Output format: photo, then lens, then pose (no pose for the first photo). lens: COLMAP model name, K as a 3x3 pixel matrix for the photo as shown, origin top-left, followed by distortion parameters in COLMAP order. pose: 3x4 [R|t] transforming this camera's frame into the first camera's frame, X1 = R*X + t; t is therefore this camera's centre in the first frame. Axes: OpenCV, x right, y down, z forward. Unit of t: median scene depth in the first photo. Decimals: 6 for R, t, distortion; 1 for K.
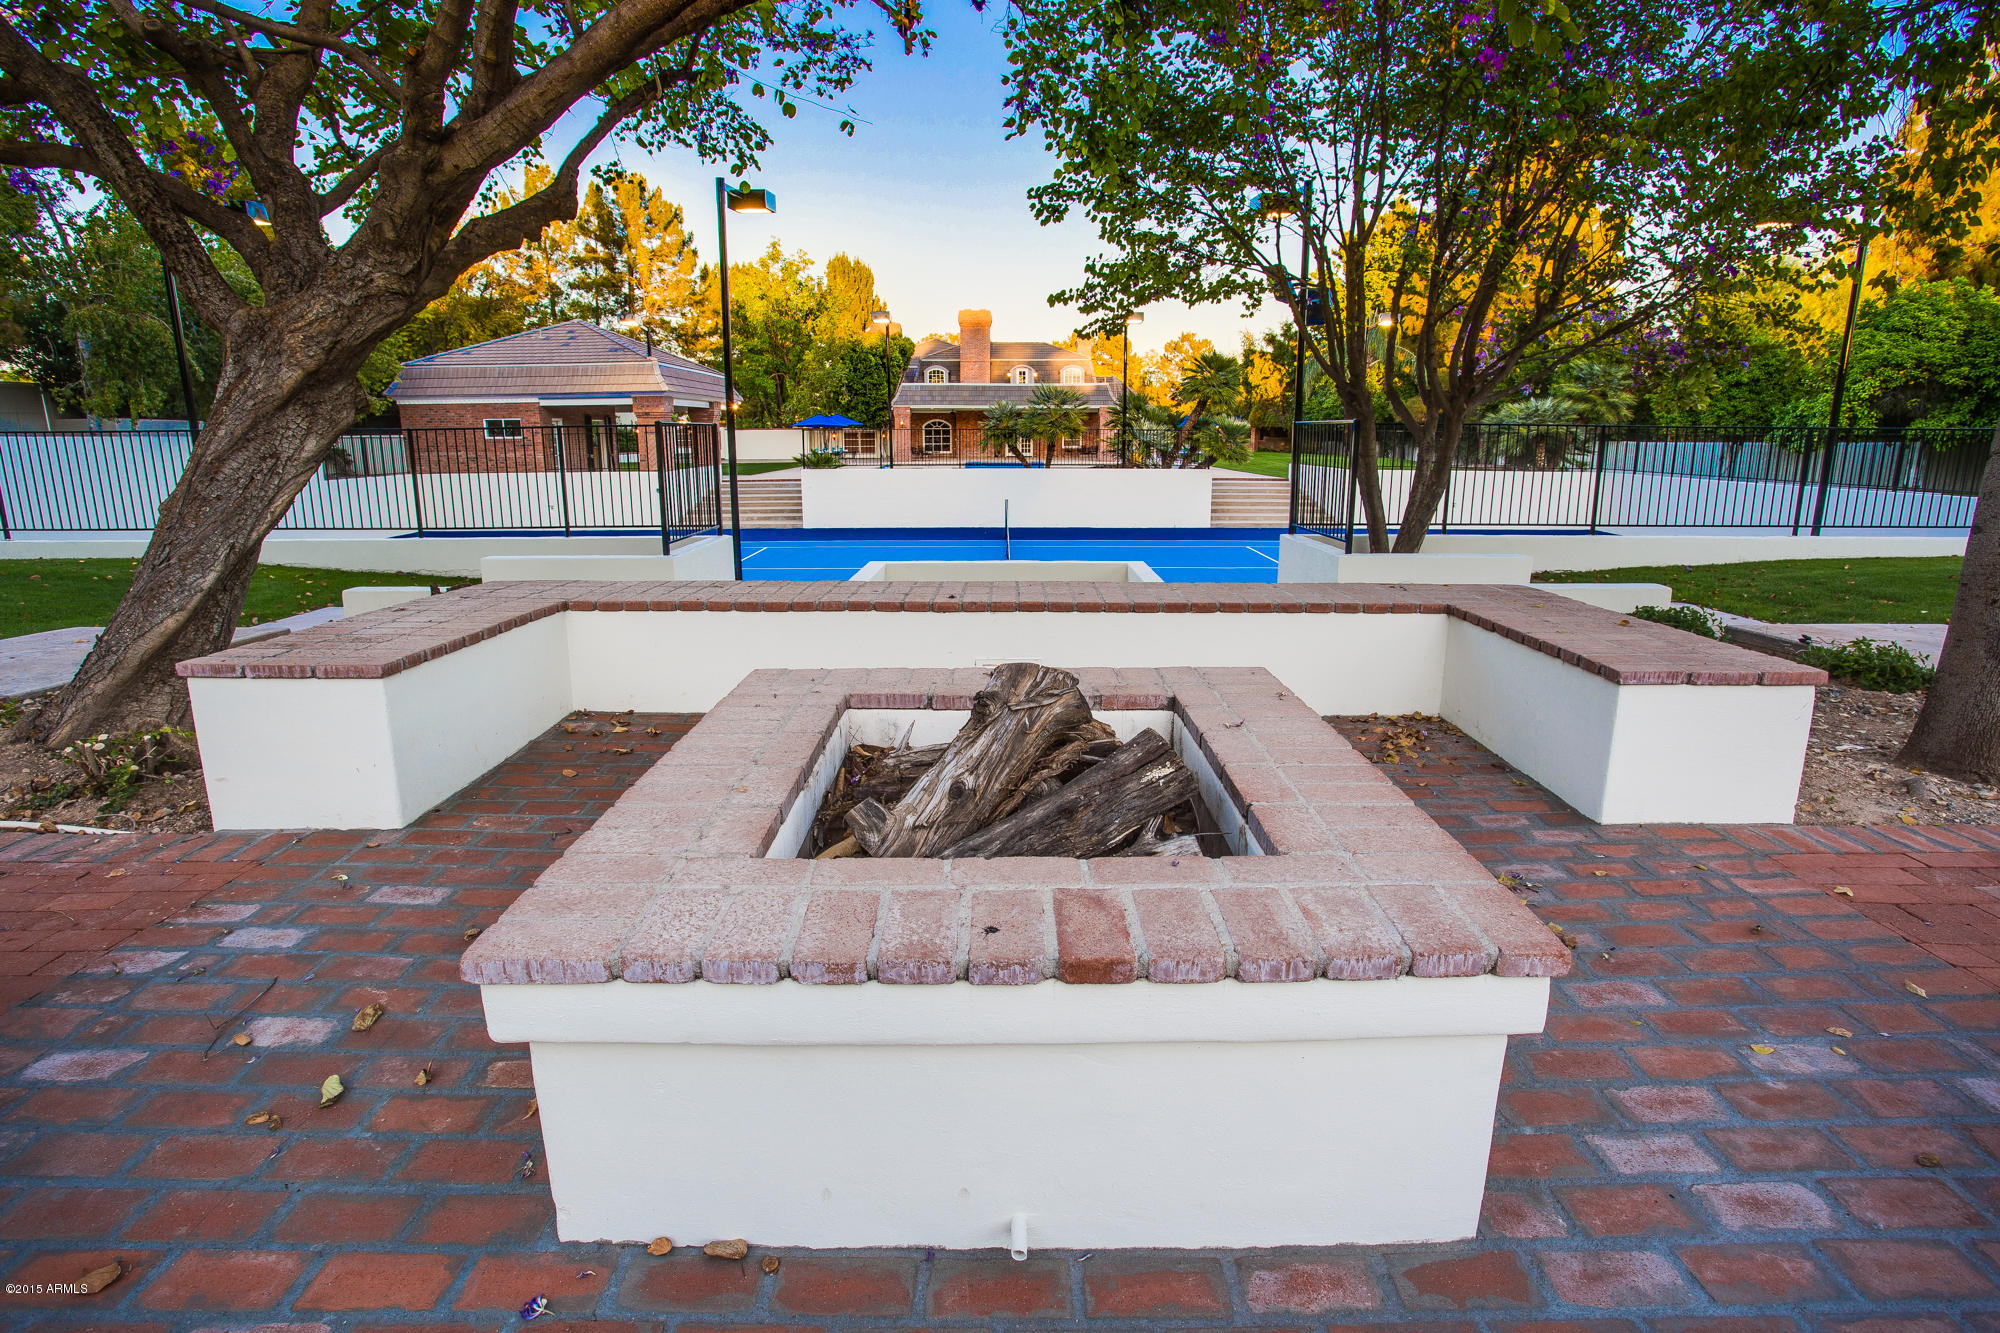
lens RADIAL K [[1064.5, 0, 1000.0], [0, 1064.5, 666.5], [0, 0, 1]] dist [-0.005605, 0.001869]
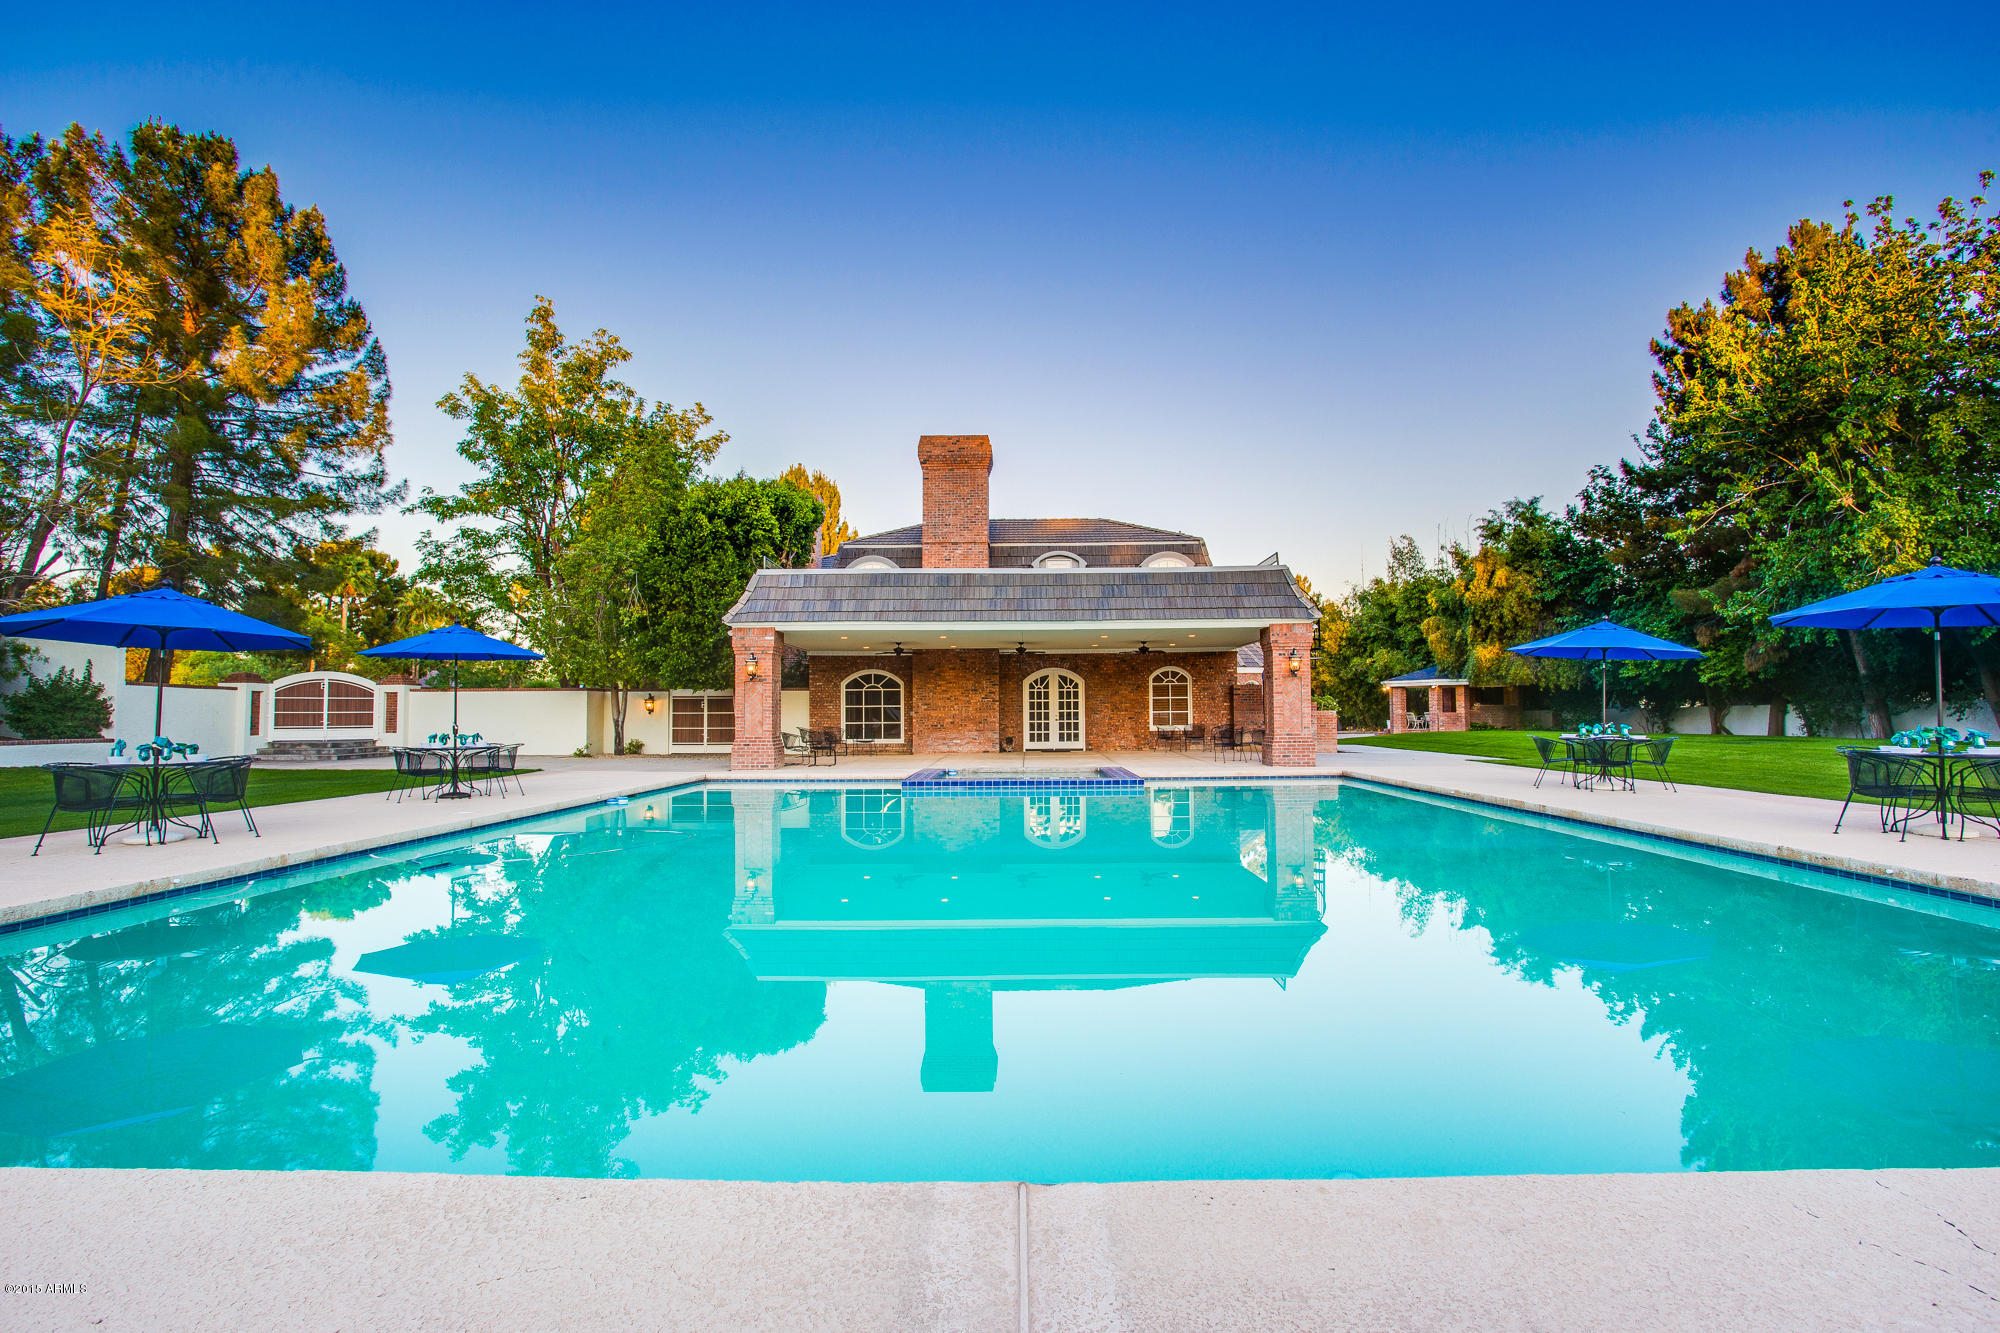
lens RADIAL K [[1064.5, 0, 1000.0], [0, 1064.5, 666.5], [0, 0, 1]] dist [-0.005605, 0.001869]
pose [[0.999935, 0.000459, -0.011364, -0.000770], [-0.003303, 0.967848, -0.251513, -0.123096], [0.010883, 0.251534, 0.967787, 0.577334]]
